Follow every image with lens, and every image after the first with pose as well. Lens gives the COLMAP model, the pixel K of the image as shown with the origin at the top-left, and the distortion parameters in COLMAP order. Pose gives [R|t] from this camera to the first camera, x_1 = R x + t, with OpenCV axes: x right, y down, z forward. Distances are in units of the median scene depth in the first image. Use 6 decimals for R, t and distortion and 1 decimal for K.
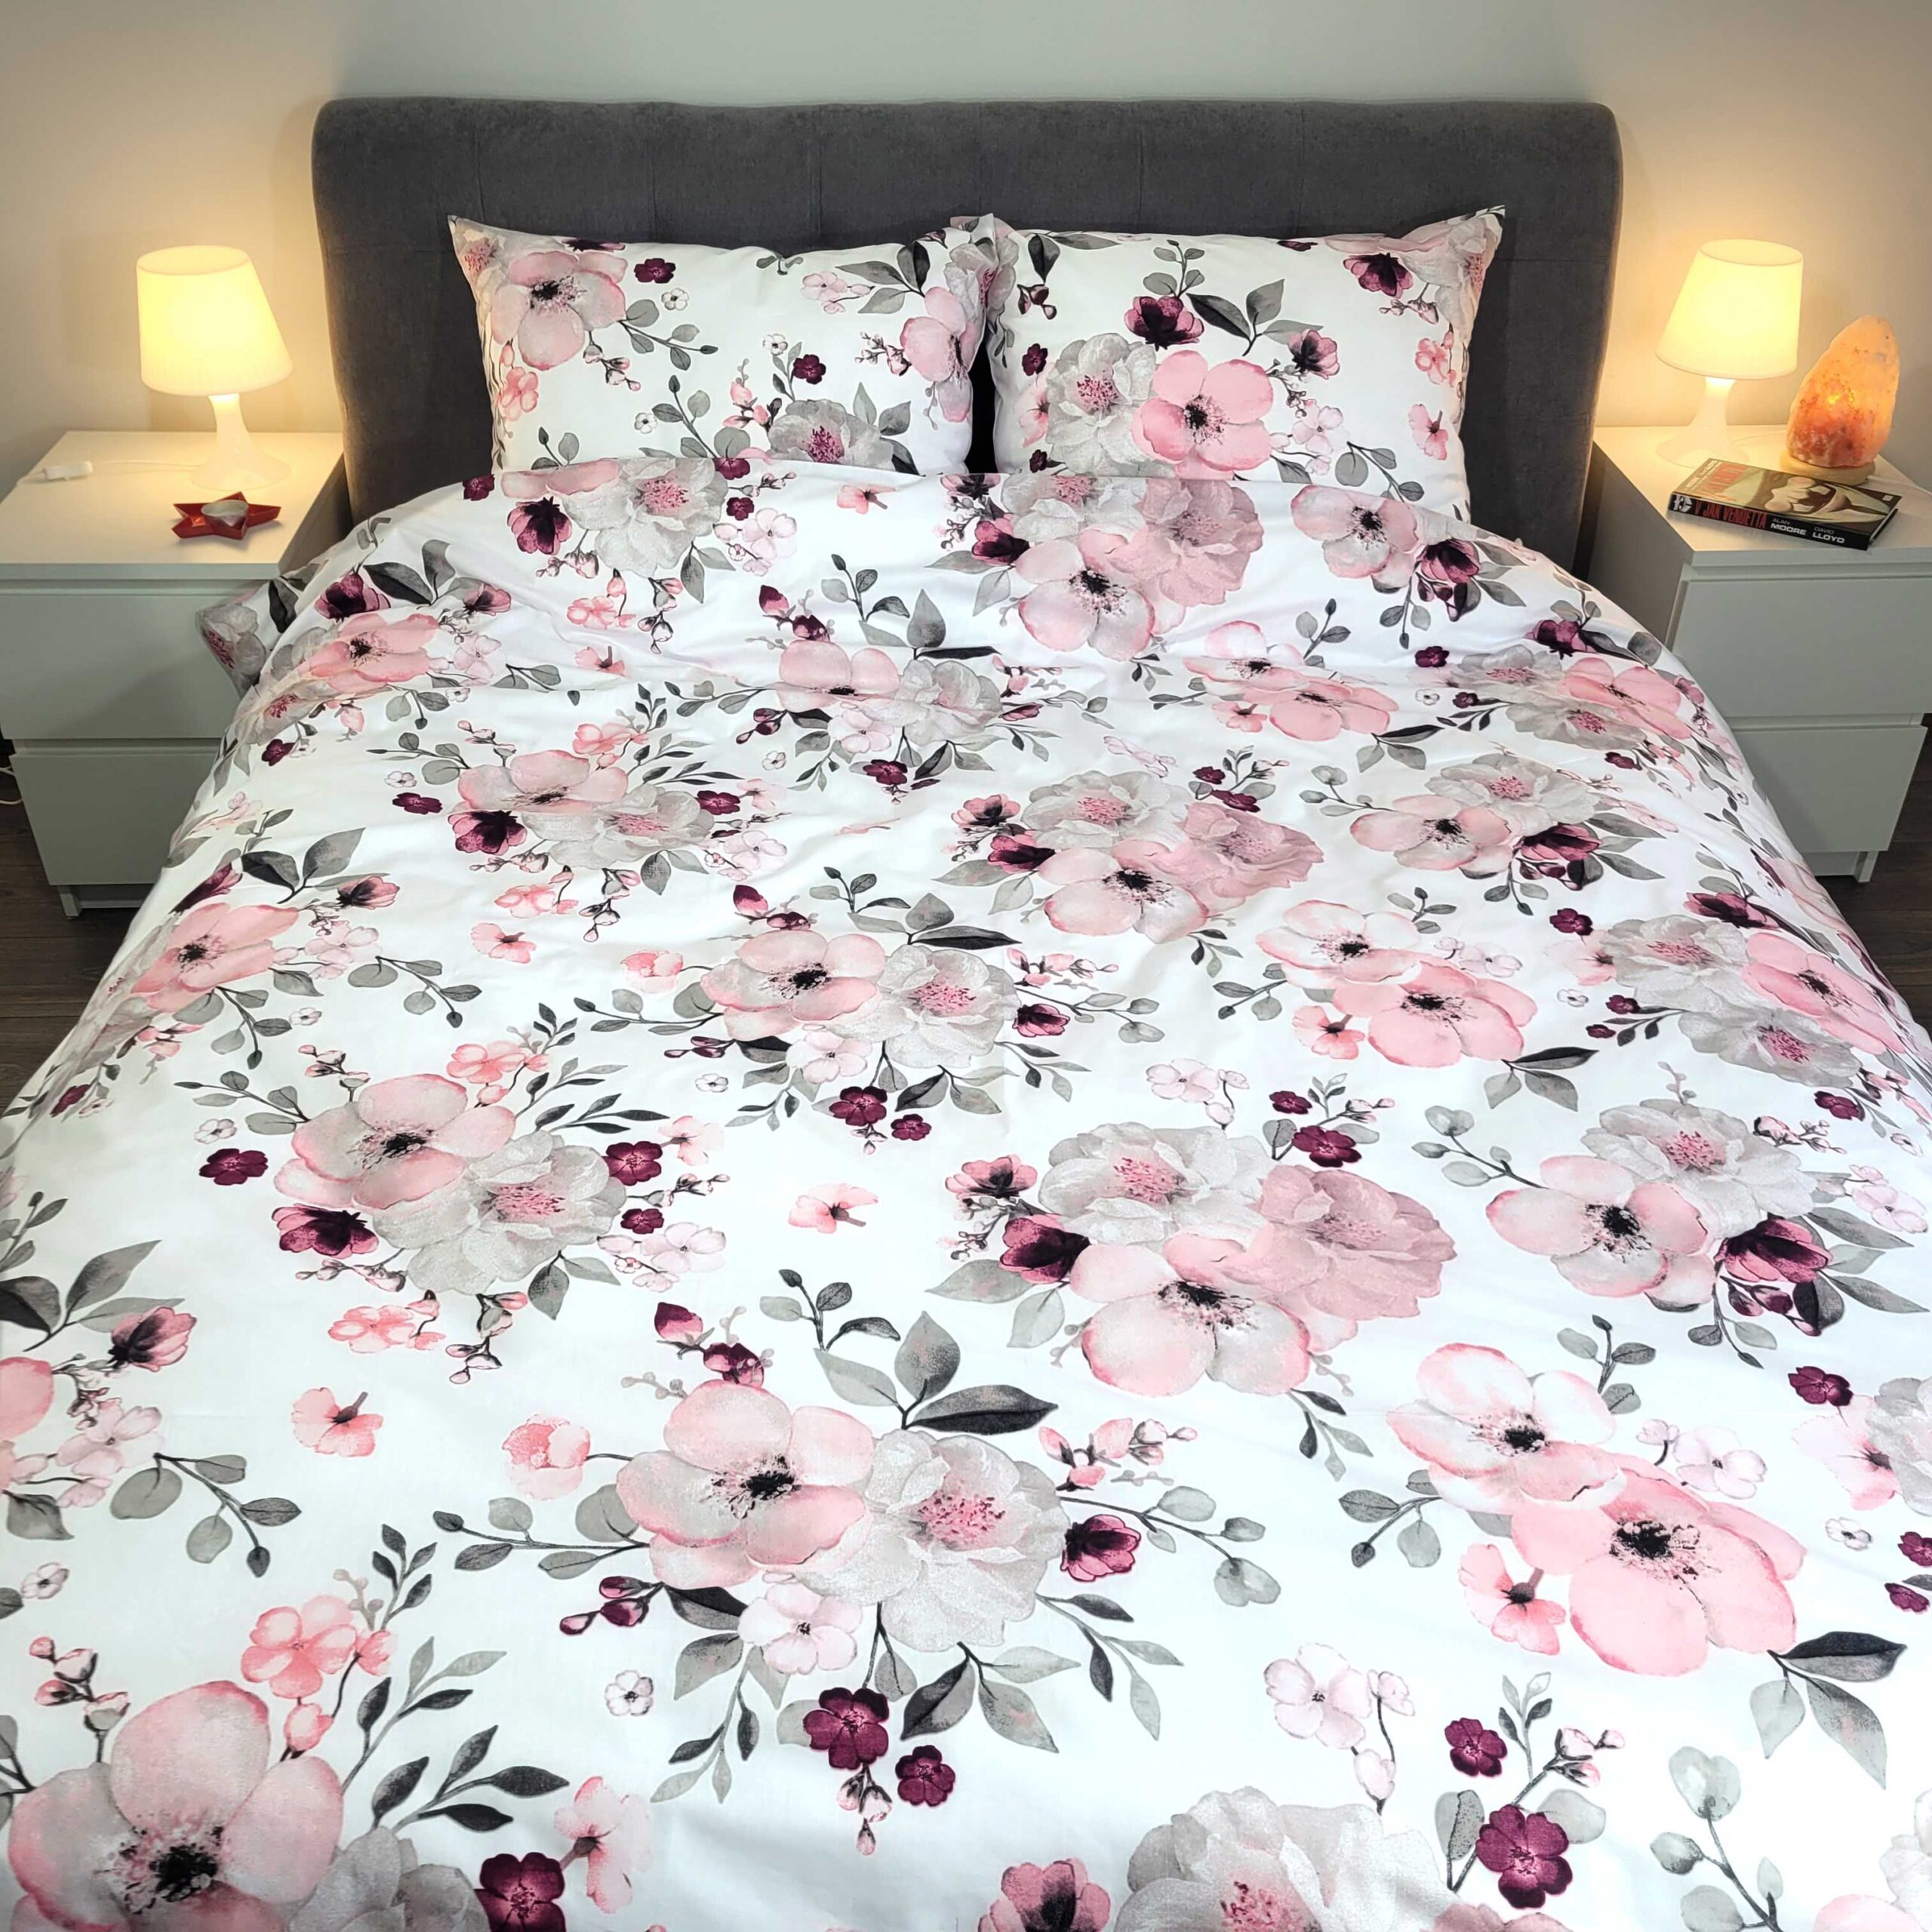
lens RADIAL K [[1951.3, 0, 995.1], [0, 1951.3, 971.7], [0, 0, 1]] dist [0.035235, 0.000000]
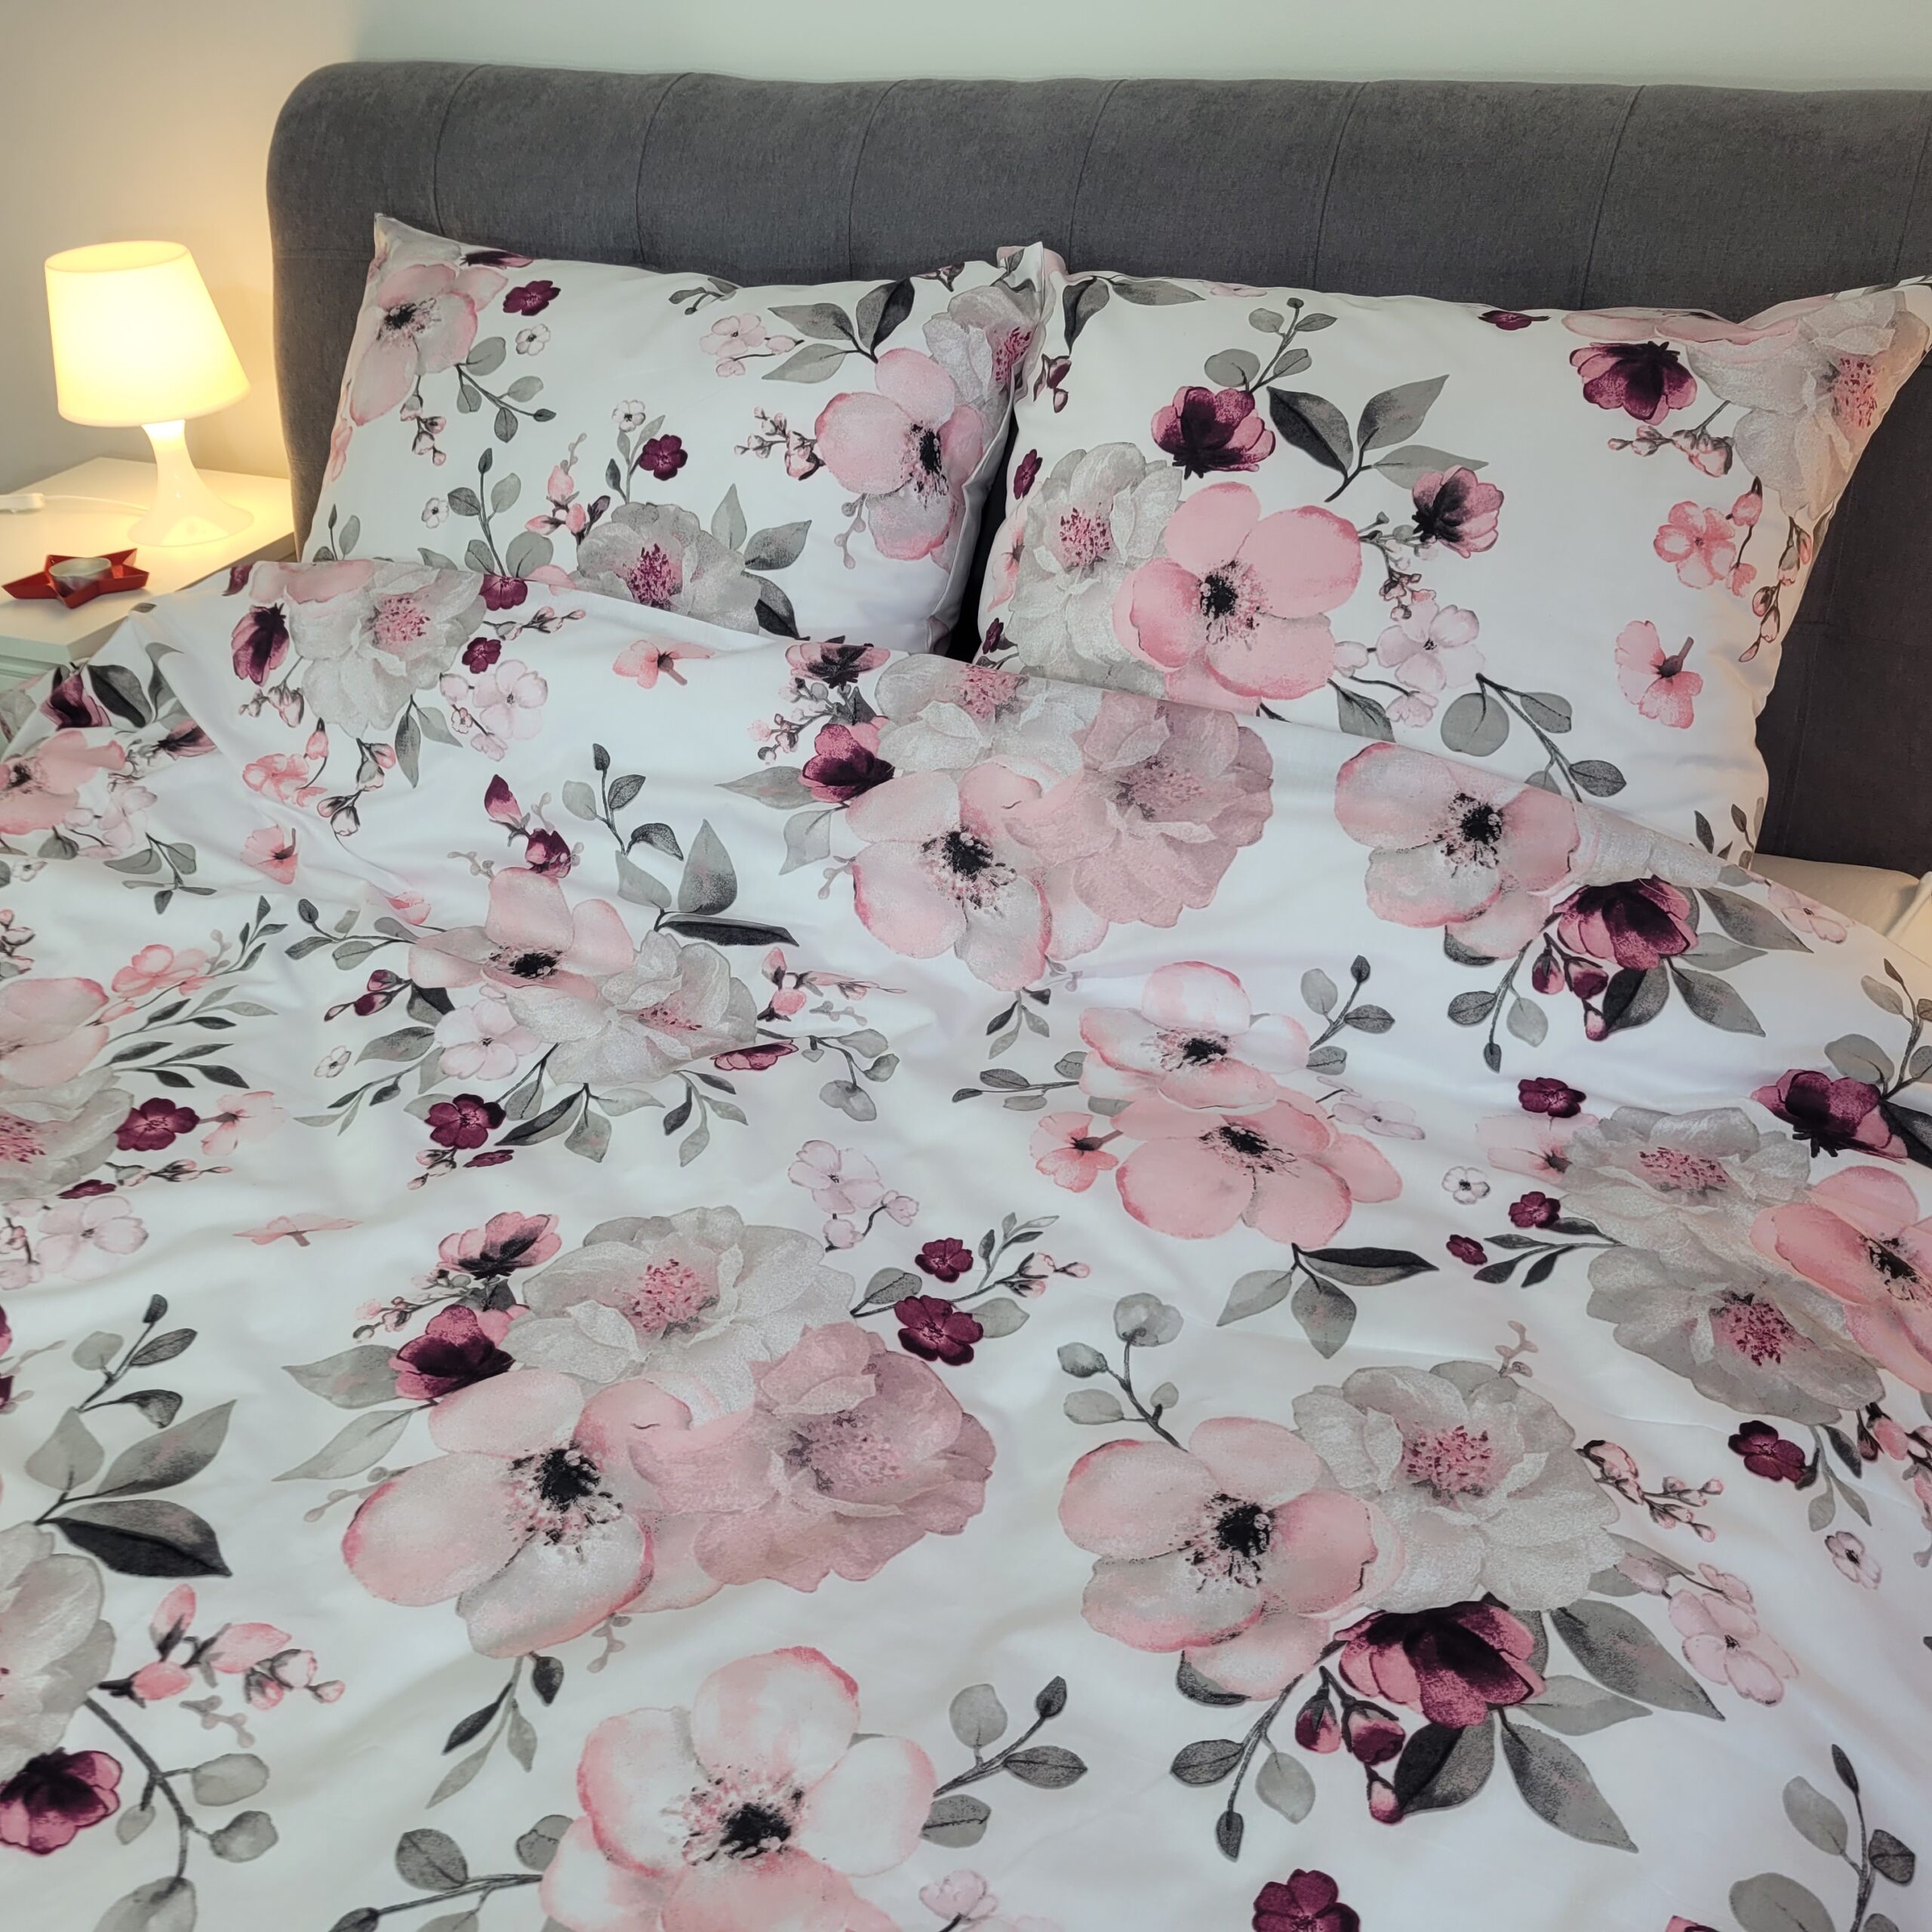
lens RADIAL K [[1951.3, 0, 993.2], [0, 1951.3, 940.8], [0, 0, 1]] dist [0.035235, 0.000000]
pose [[0.903580, 0.182707, -0.387506, 0.282232], [-0.201638, 0.979424, -0.008383, -0.165898], [0.378001, 0.085711, 0.921829, 0.453595]]
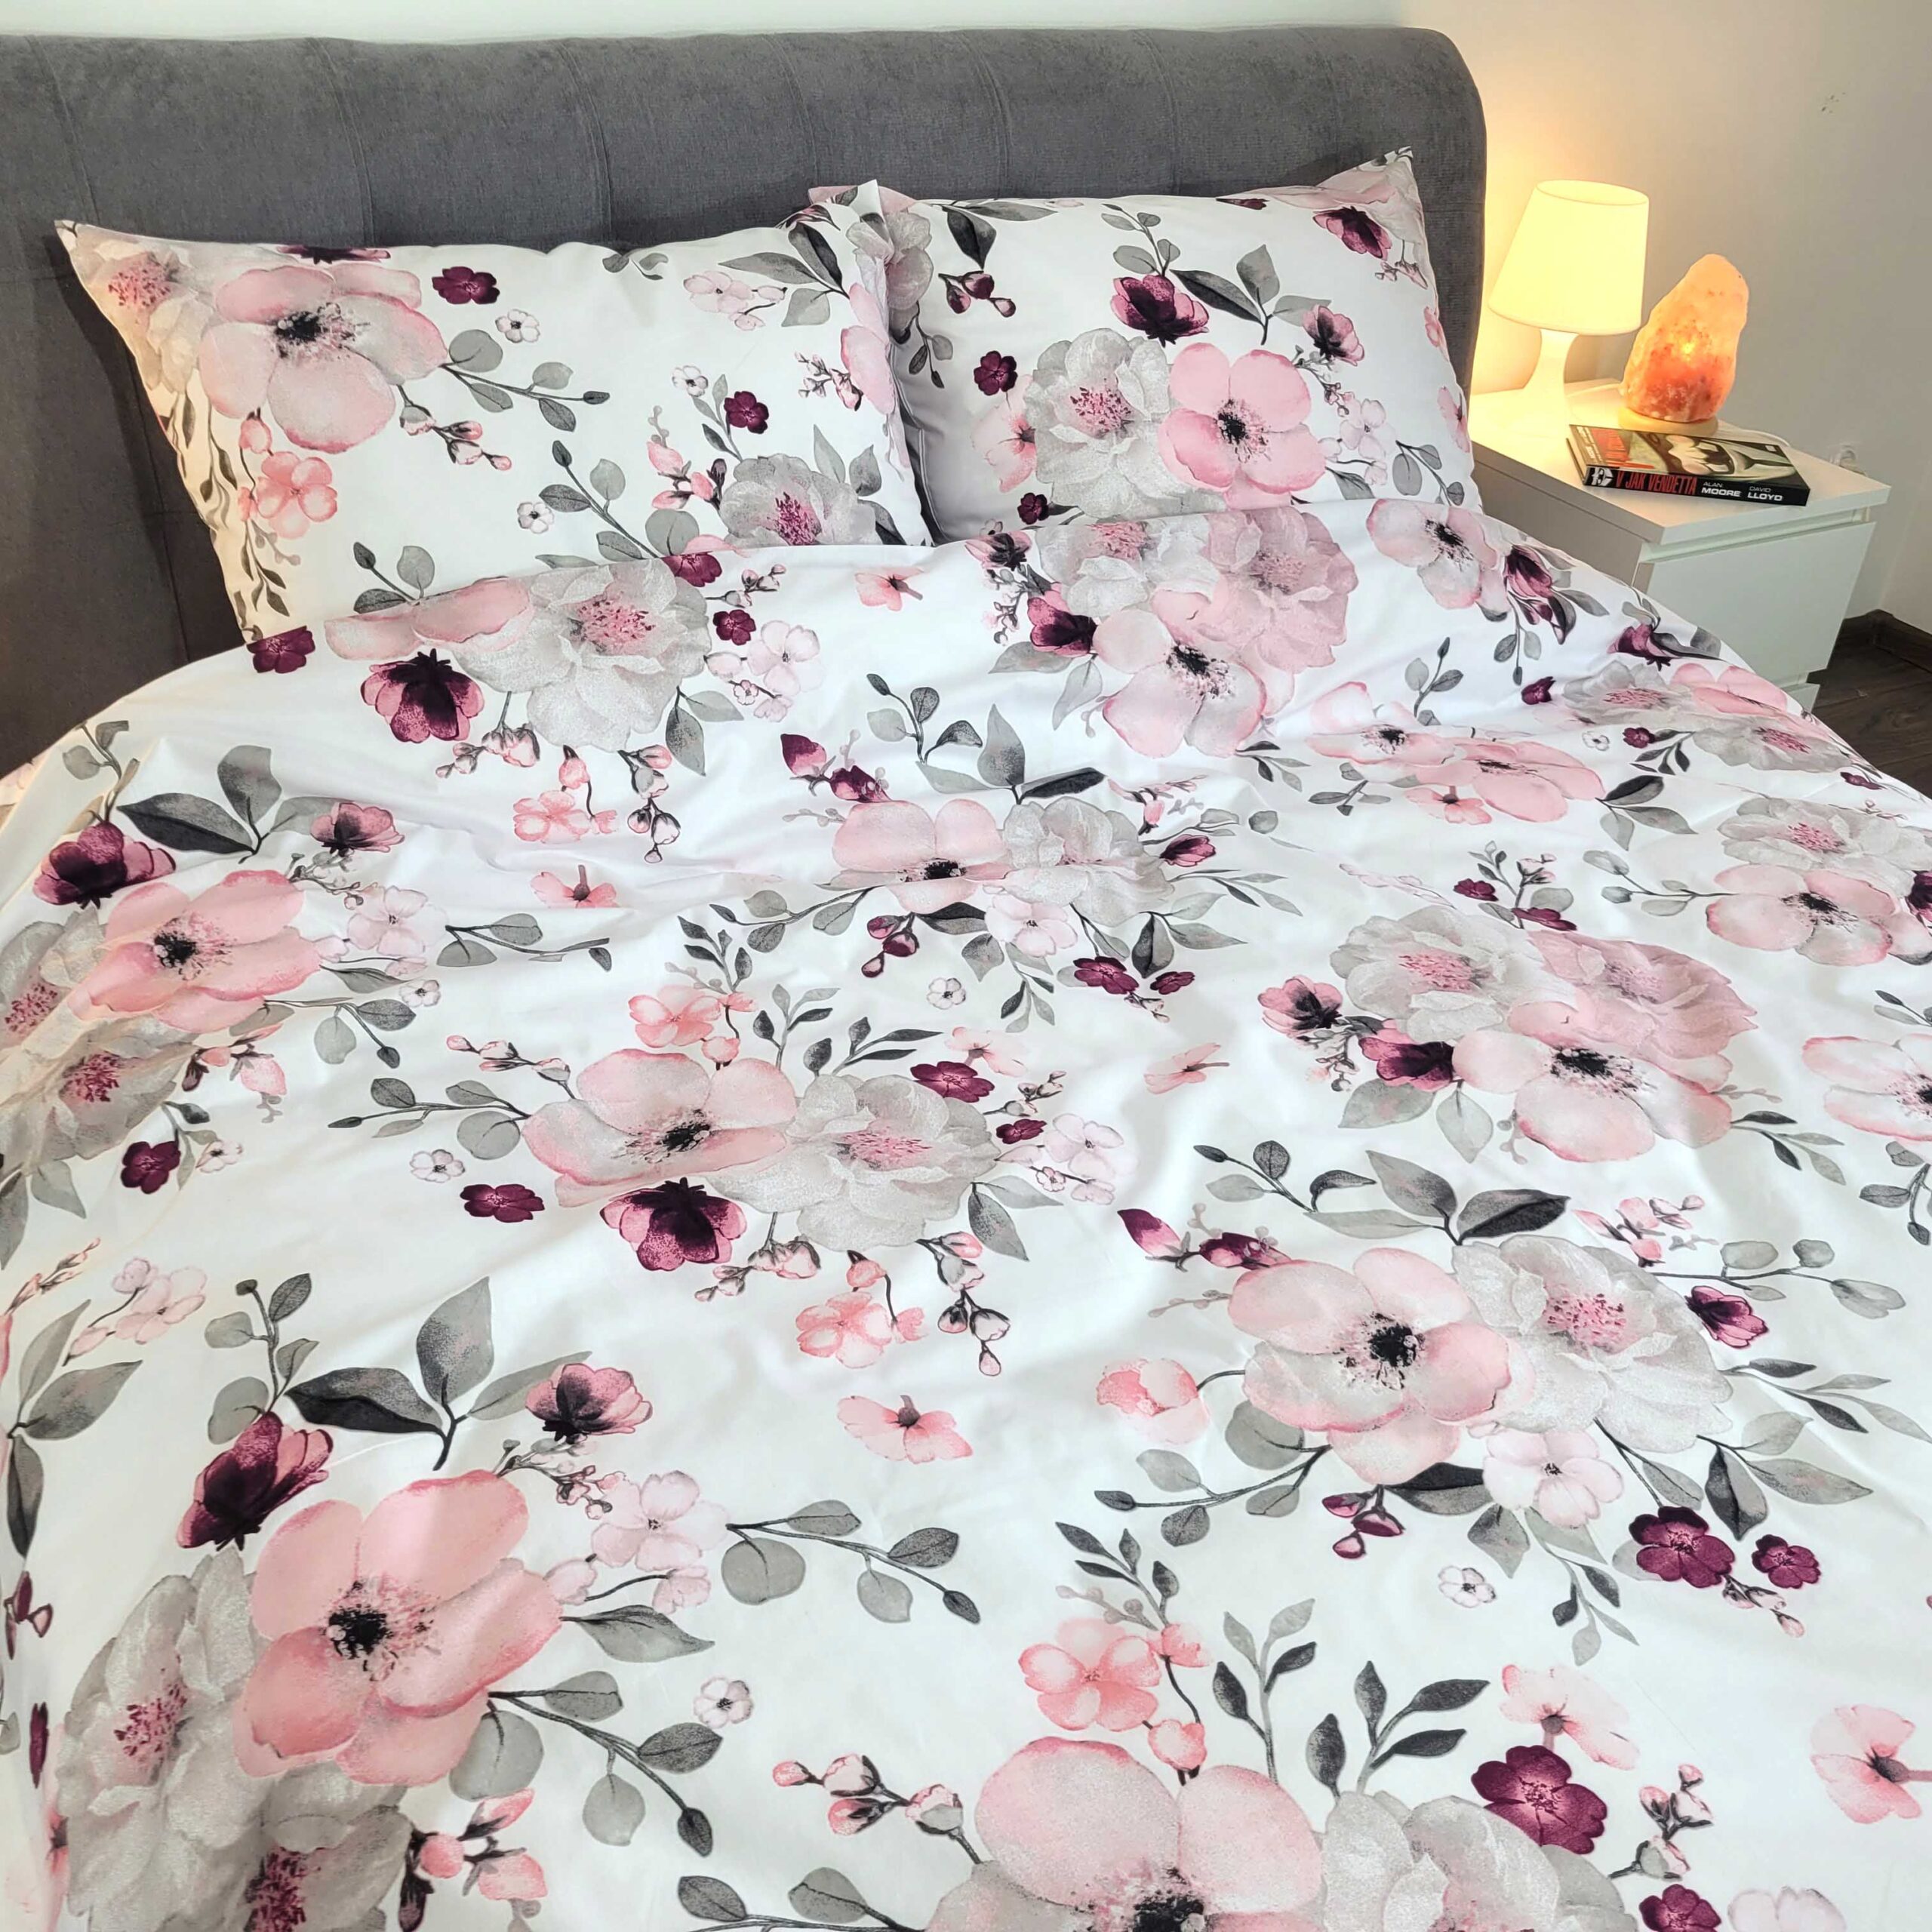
lens RADIAL K [[1951.3, 0, 990.6], [0, 1951.3, 967.9], [0, 0, 1]] dist [0.035235, 0.000000]
pose [[0.892132, -0.205347, 0.402410, -0.331022], [0.208435, 0.977350, 0.036639, -0.124650], [-0.400819, 0.051190, 0.914726, 0.348421]]
